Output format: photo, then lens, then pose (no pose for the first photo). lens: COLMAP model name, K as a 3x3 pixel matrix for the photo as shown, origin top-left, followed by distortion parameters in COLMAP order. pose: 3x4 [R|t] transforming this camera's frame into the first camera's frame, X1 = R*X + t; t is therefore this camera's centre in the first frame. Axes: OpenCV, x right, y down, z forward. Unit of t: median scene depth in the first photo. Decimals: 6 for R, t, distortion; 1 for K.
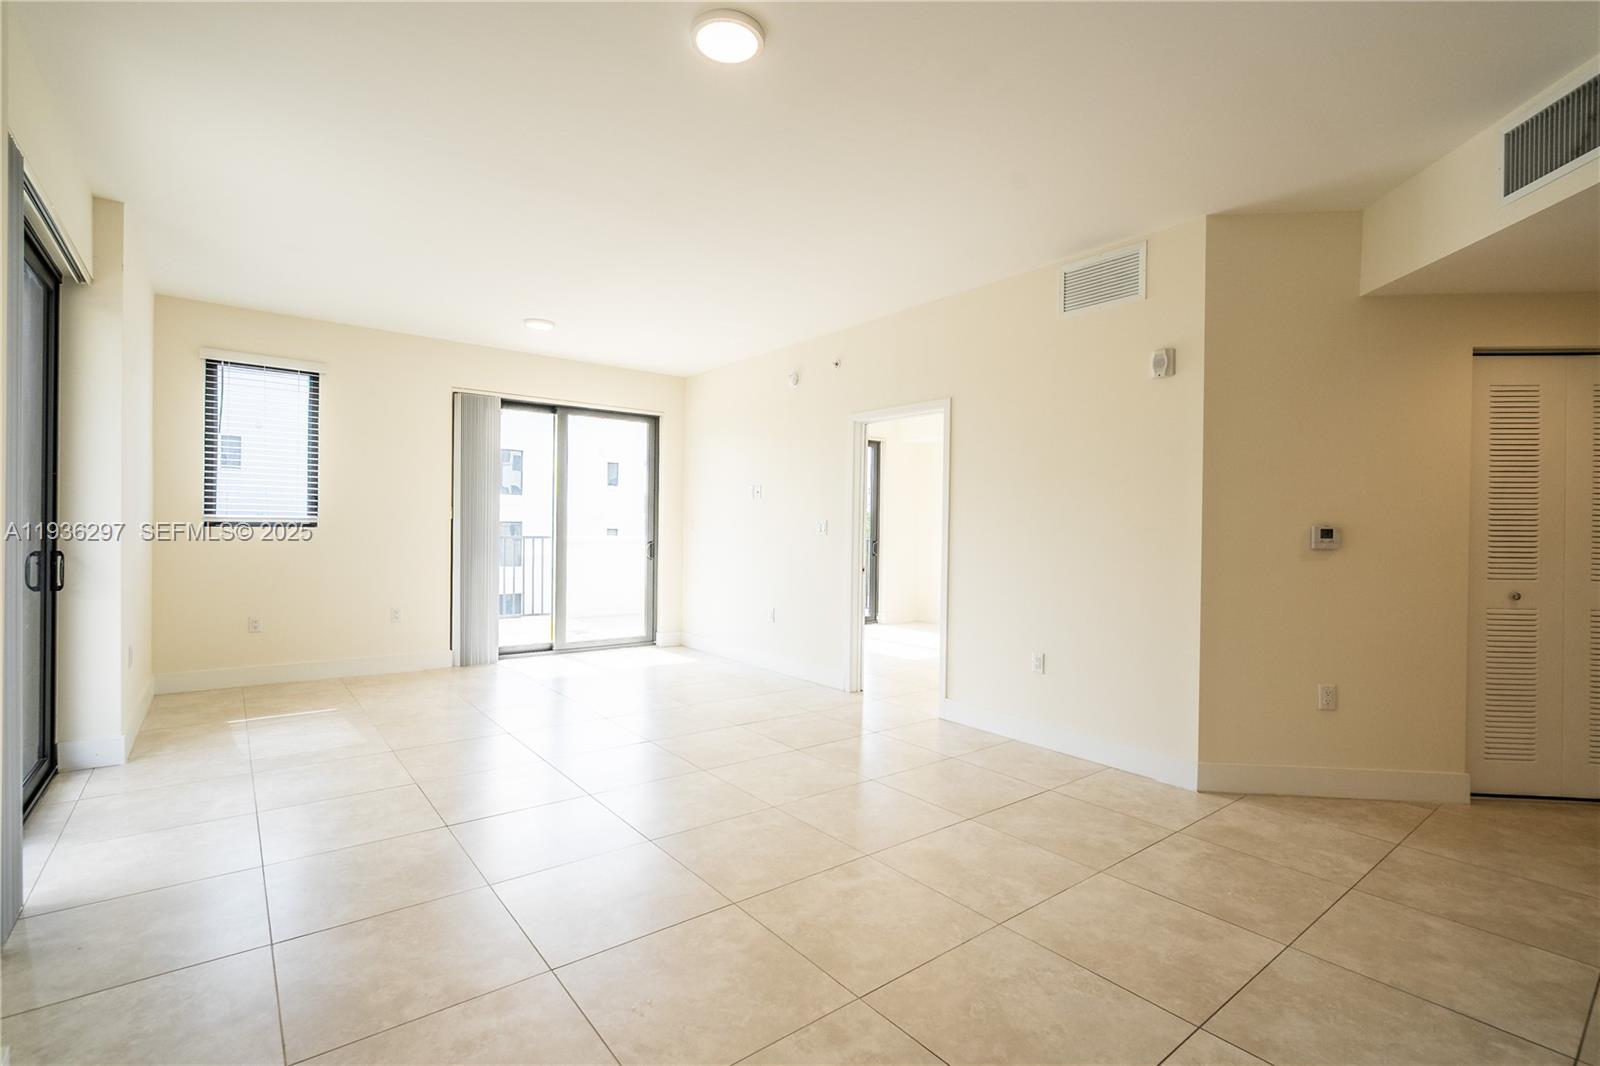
lens RADIAL K [[731.3, 0, 803.1], [0, 731.3, 533.1], [0, 0, 1]] dist [-0.000891, 0.000387]
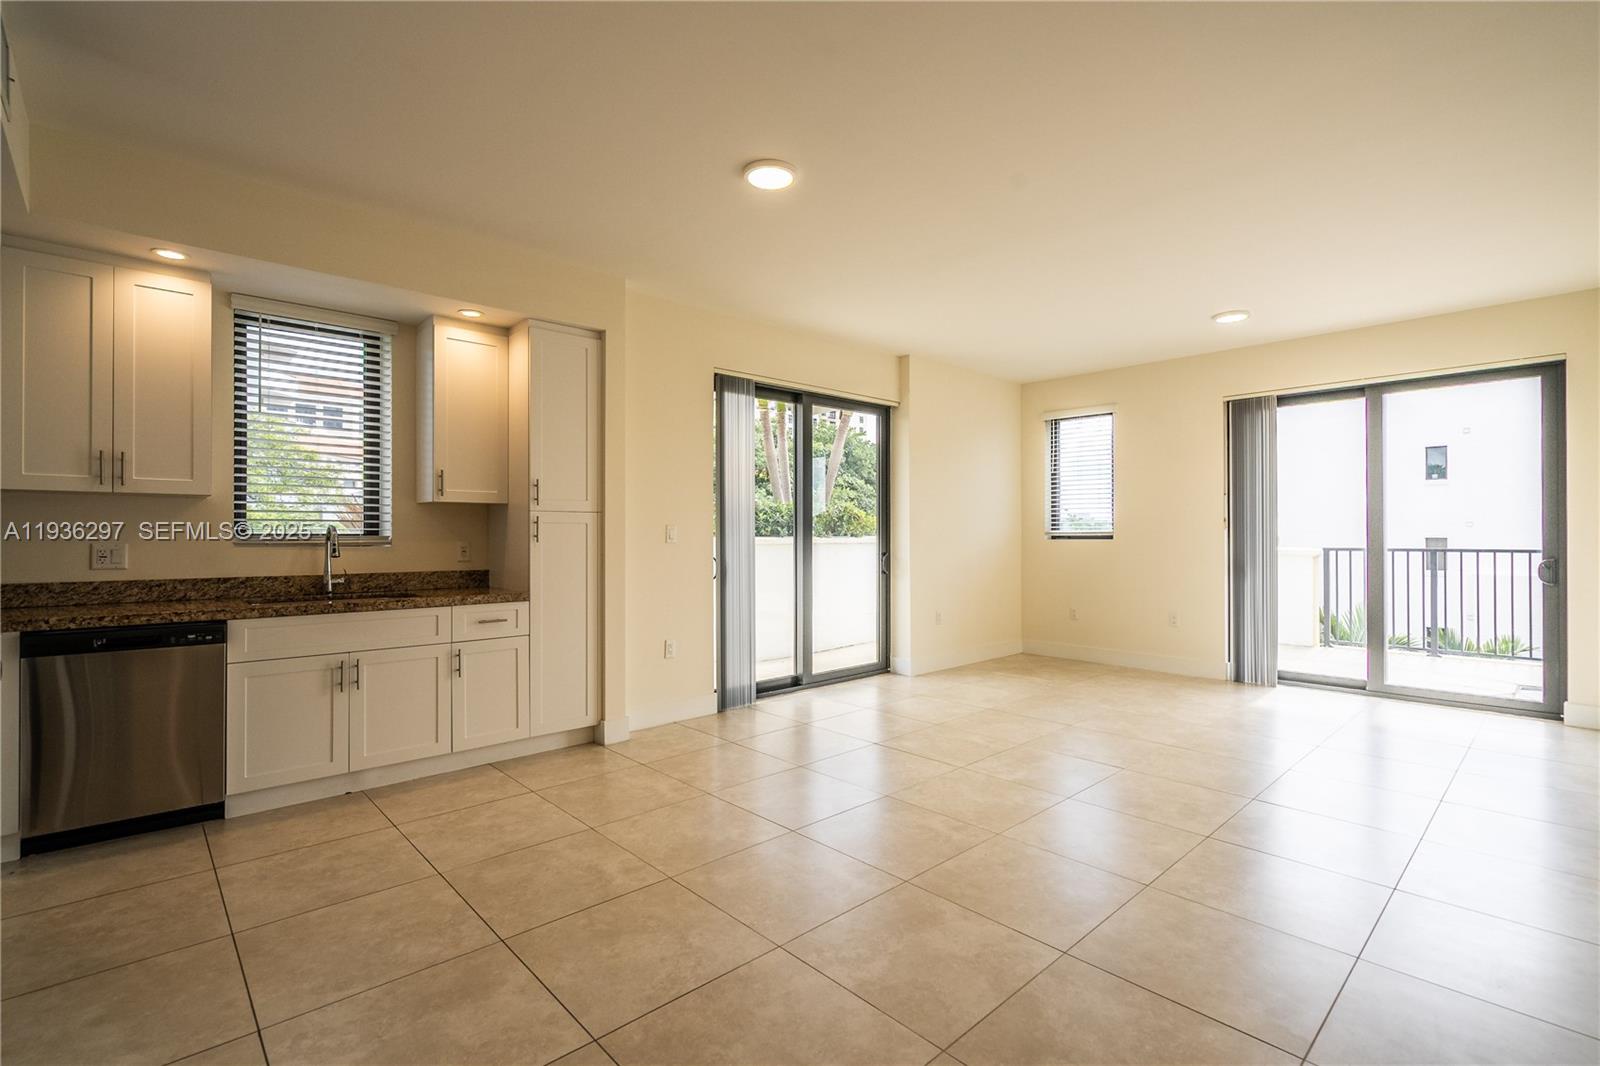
lens RADIAL K [[731.3, 0, 803.1], [0, 731.3, 533.1], [0, 0, 1]] dist [-0.000891, 0.000387]
pose [[0.082785, -0.016430, -0.996432, 0.458436], [-0.004799, 0.999846, -0.016885, 0.004600], [0.996556, 0.006179, 0.082694, 0.353409]]
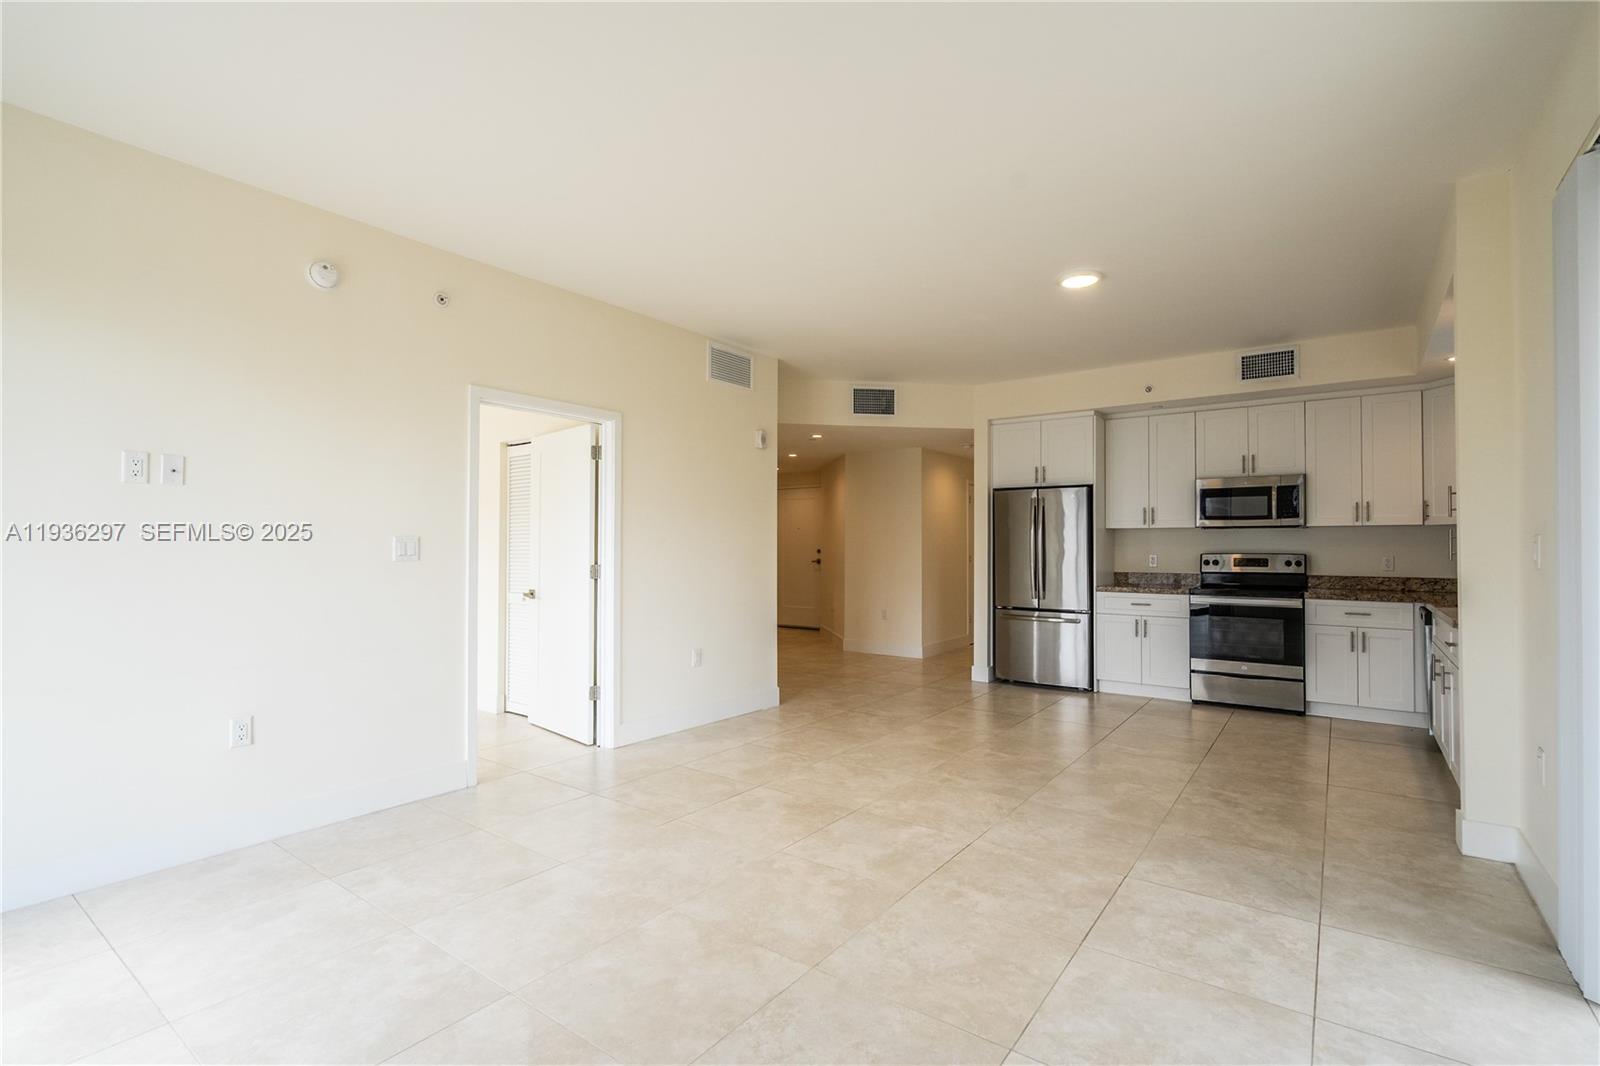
lens RADIAL K [[731.3, 0, 803.1], [0, 731.3, 533.1], [0, 0, 1]] dist [-0.000891, 0.000387]
pose [[-0.266086, 0.004986, 0.963936, -0.614203], [0.000086, 0.999987, -0.005148, -0.015261], [-0.963949, -0.001287, -0.266083, 0.791382]]
